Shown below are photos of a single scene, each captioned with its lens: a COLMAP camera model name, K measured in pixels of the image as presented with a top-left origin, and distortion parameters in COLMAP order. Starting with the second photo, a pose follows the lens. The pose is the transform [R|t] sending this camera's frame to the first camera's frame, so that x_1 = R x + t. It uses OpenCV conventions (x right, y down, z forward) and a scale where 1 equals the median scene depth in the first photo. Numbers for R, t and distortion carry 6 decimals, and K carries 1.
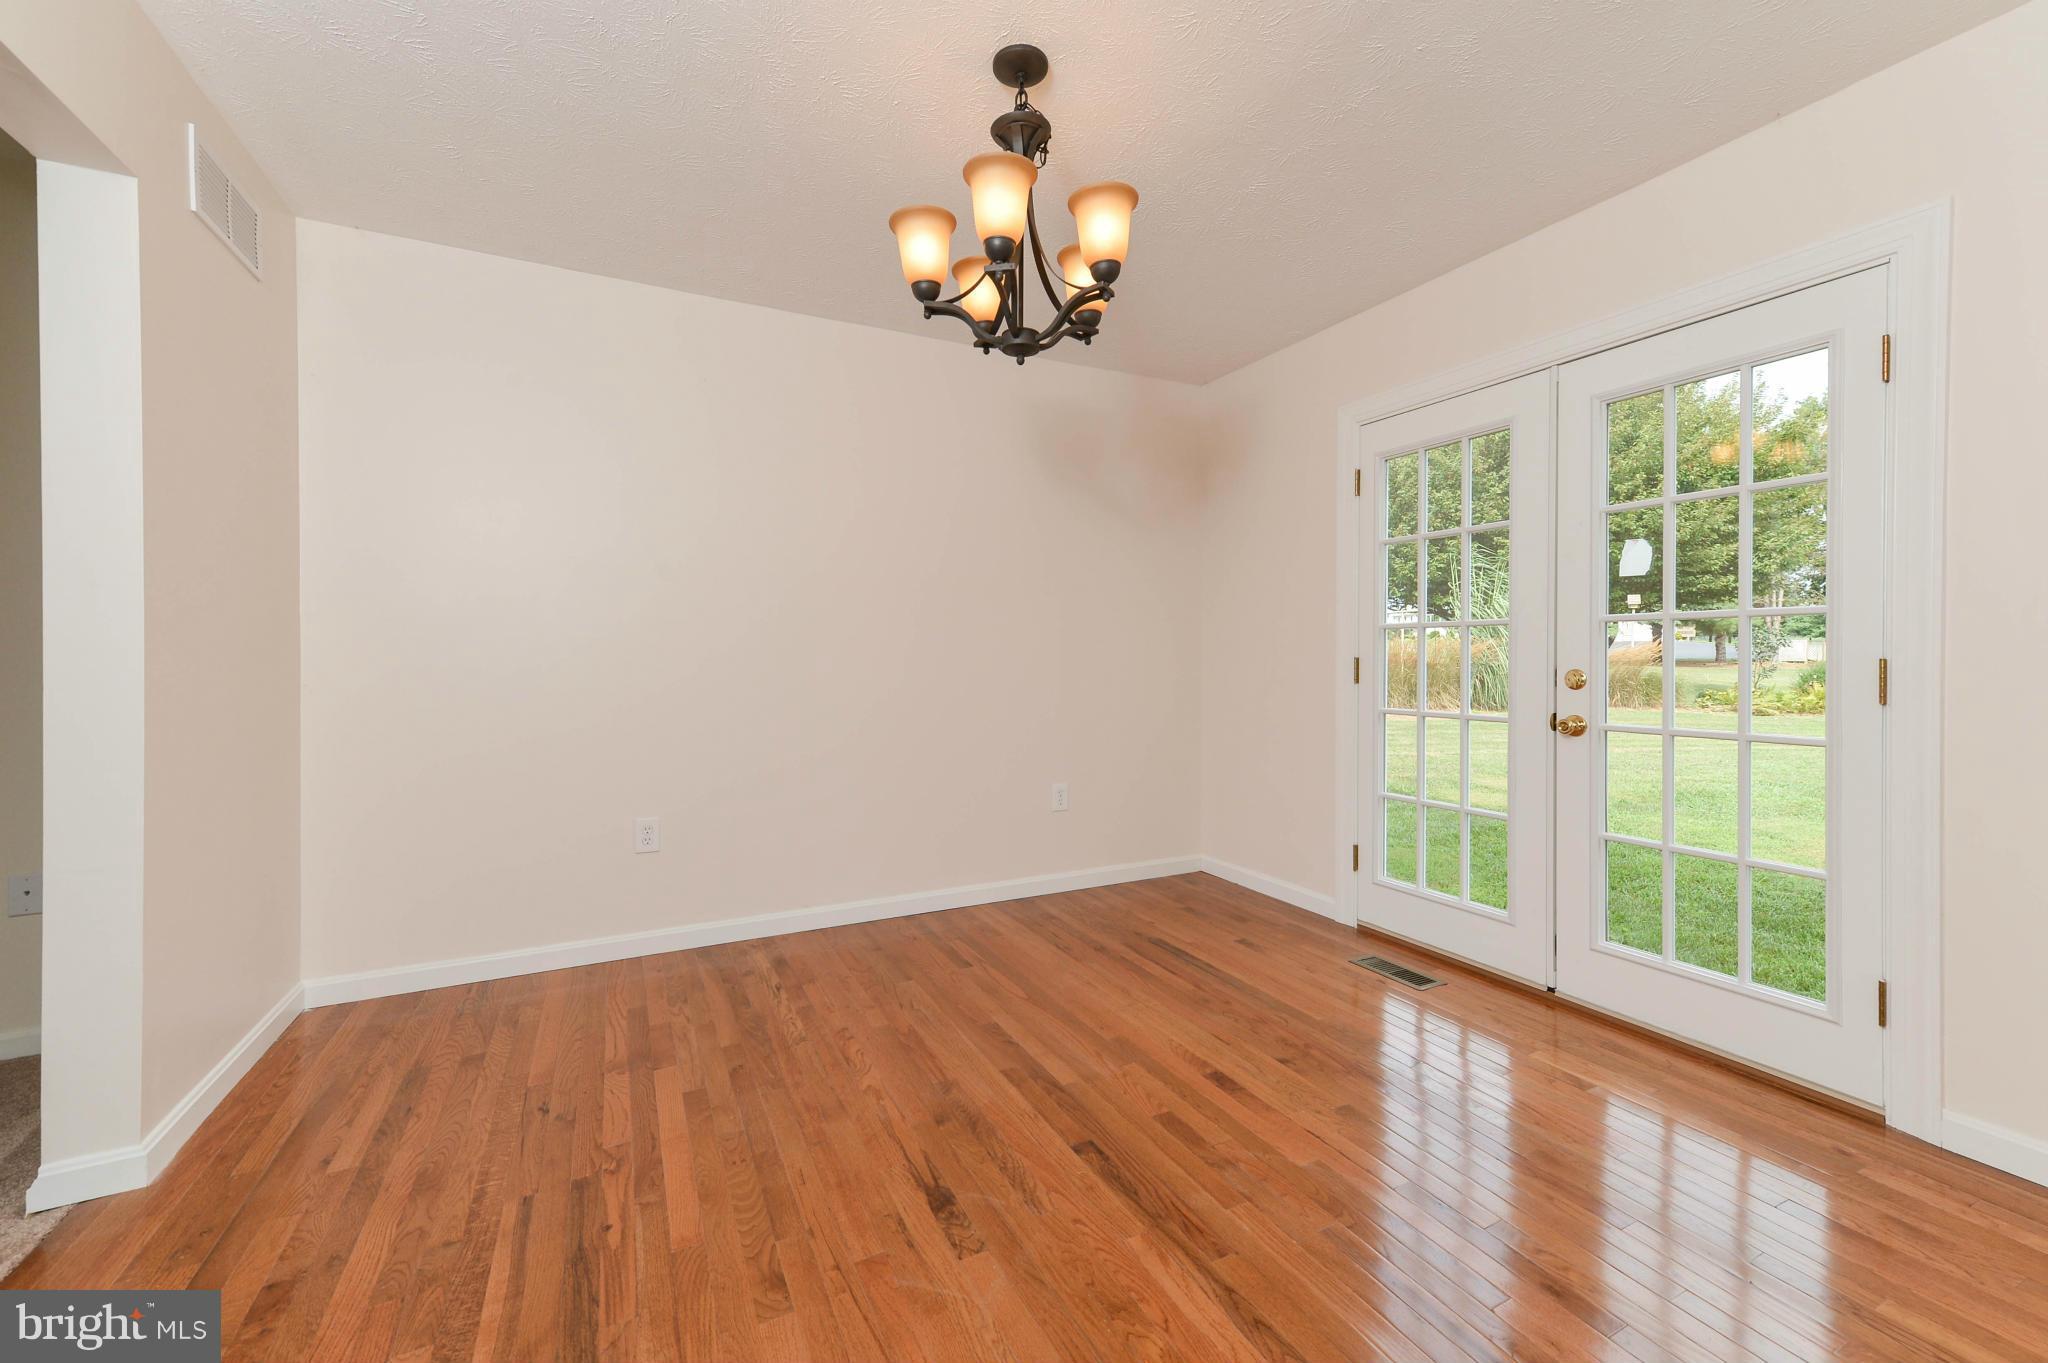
lens RADIAL K [[830.4, 0, 1024.0], [0, 830.4, 681.5], [0, 0, 1]] dist [0.015826, 0.000052]
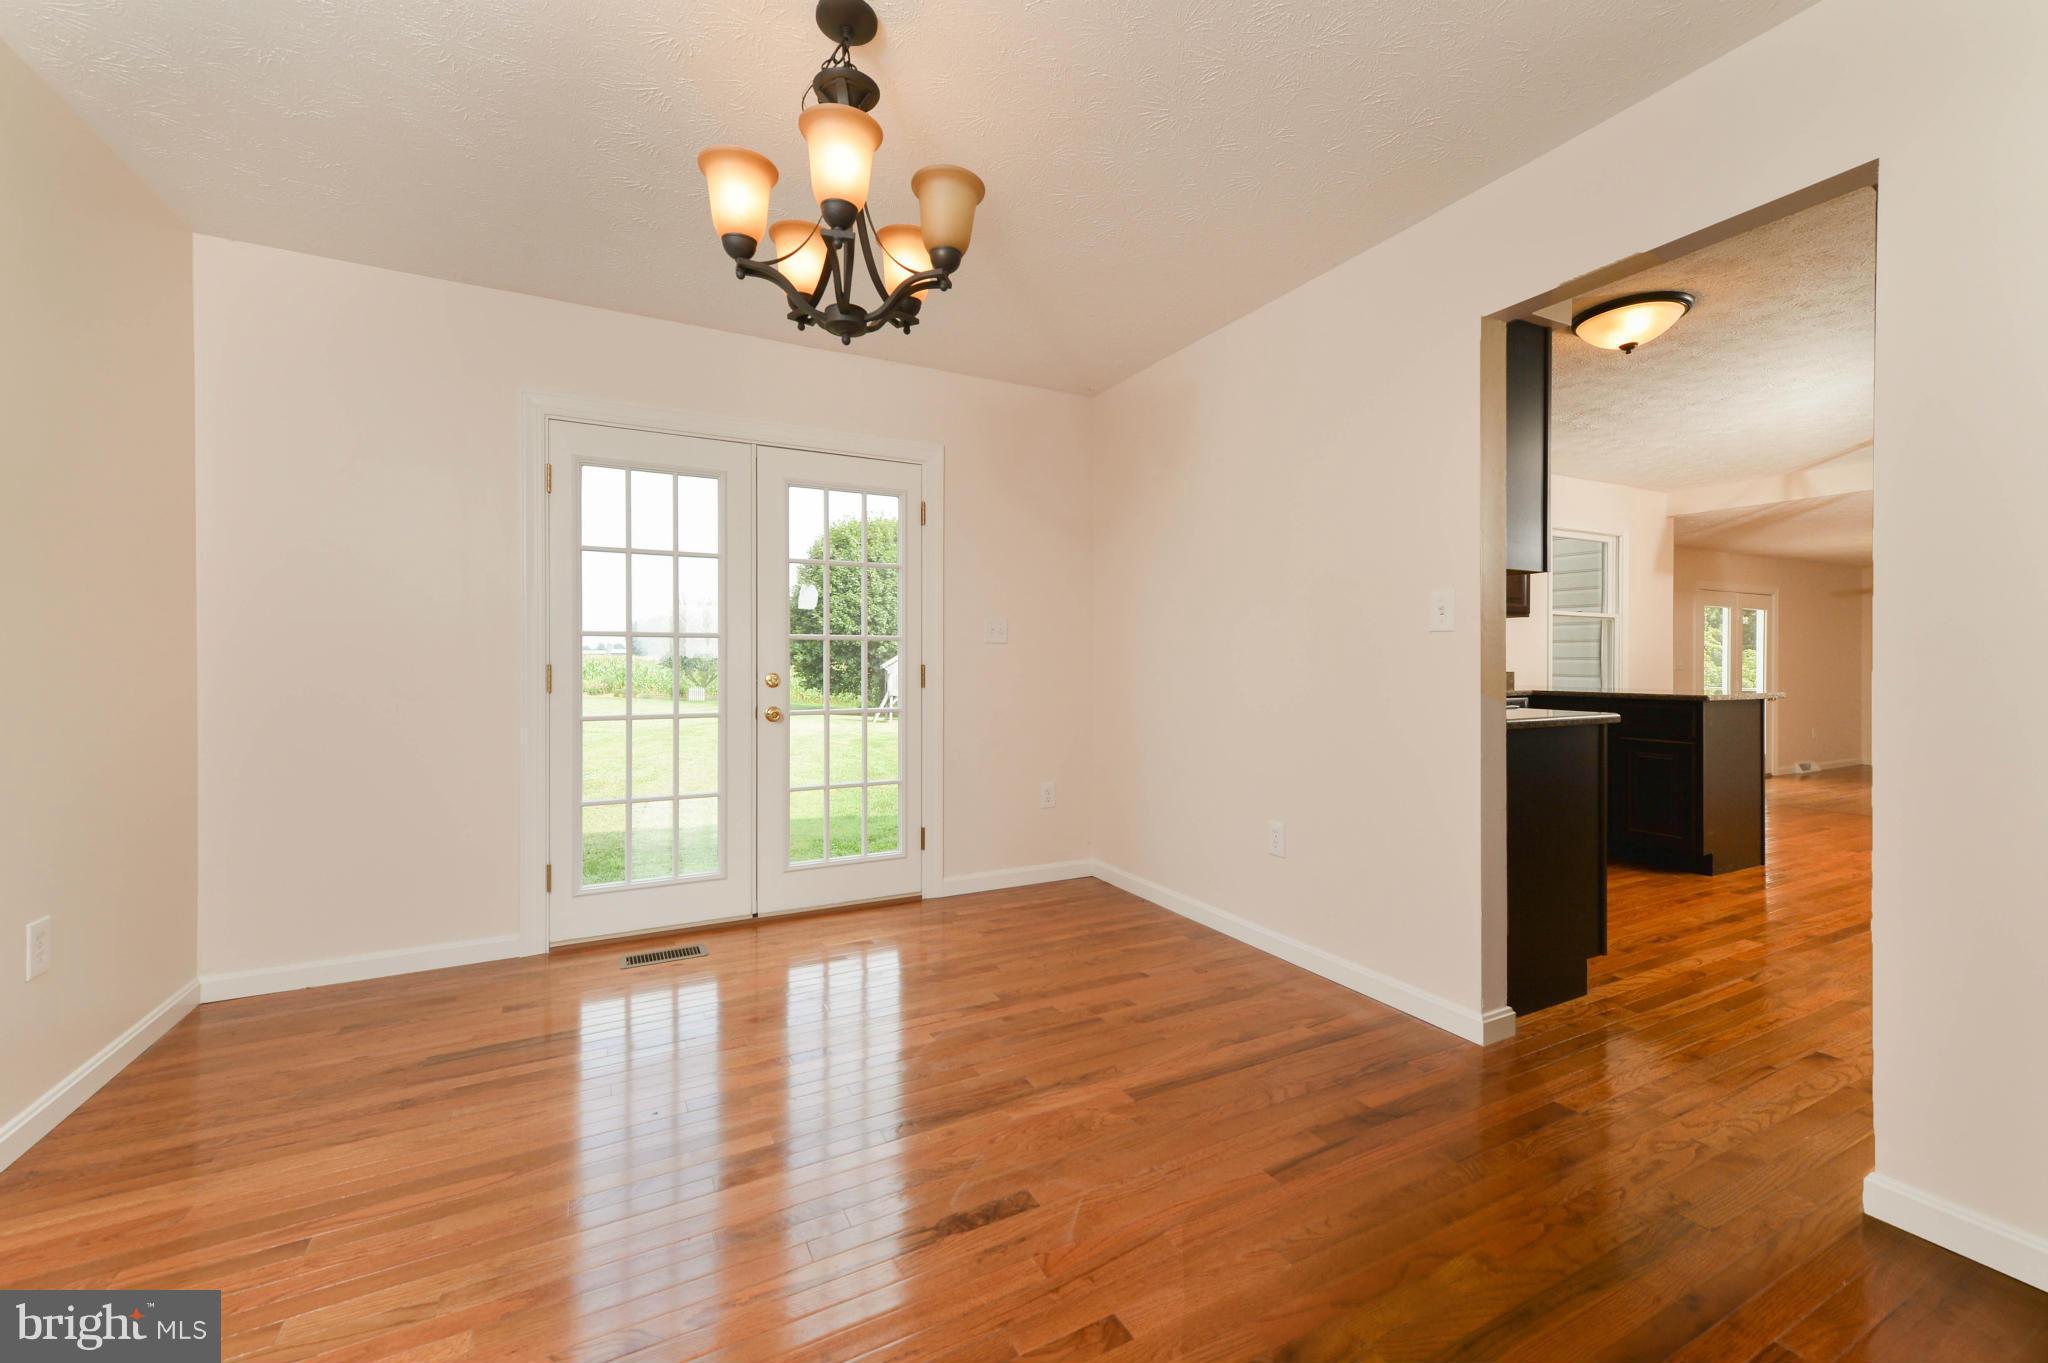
lens RADIAL K [[816.7, 0, 1022.3], [0, 816.7, 687.1], [0, 0, 1]] dist [0.014870, 0.000011]
pose [[-0.033395, -0.025025, 0.999129, -0.716863], [0.034373, 0.999066, 0.026172, -0.012315], [-0.998851, 0.035217, -0.032503, 0.650921]]
